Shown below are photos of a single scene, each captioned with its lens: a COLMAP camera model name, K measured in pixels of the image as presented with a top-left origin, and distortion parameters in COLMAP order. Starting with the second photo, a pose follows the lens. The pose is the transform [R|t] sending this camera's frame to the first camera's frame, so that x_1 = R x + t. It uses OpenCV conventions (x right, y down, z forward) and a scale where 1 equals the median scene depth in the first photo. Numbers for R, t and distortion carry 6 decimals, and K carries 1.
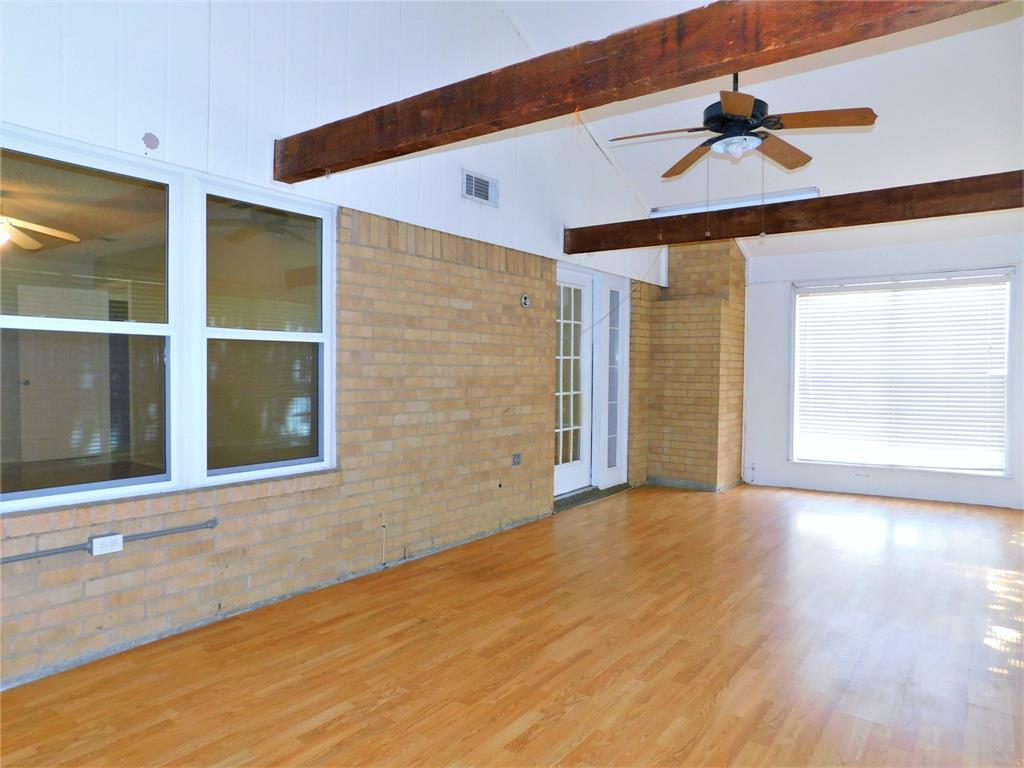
lens RADIAL K [[673.2, 0, 512.0], [0, 673.2, 384.0], [0, 0, 1]] dist [-0.080775, 0.064441]
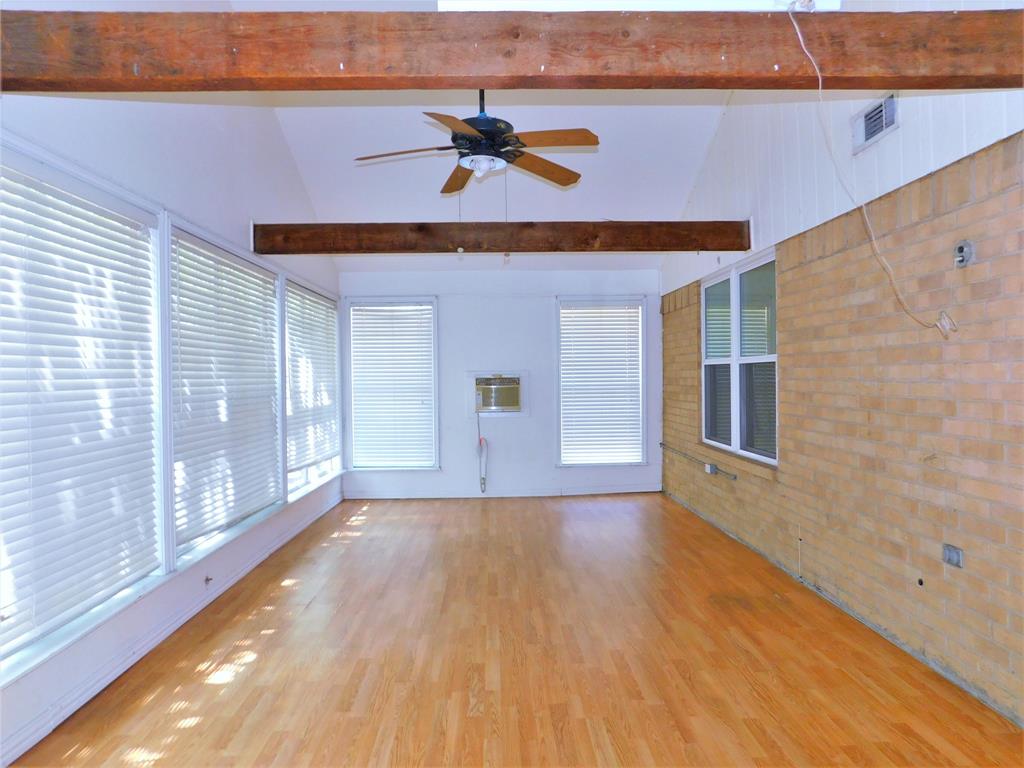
lens RADIAL K [[673.2, 0, 512.0], [0, 673.2, 384.0], [0, 0, 1]] dist [-0.080775, 0.064441]
pose [[-0.788204, 0.009034, -0.615348, 0.695192], [-0.008588, 0.999633, 0.025676, -0.039887], [0.615354, 0.025523, -0.787837, 1.373228]]
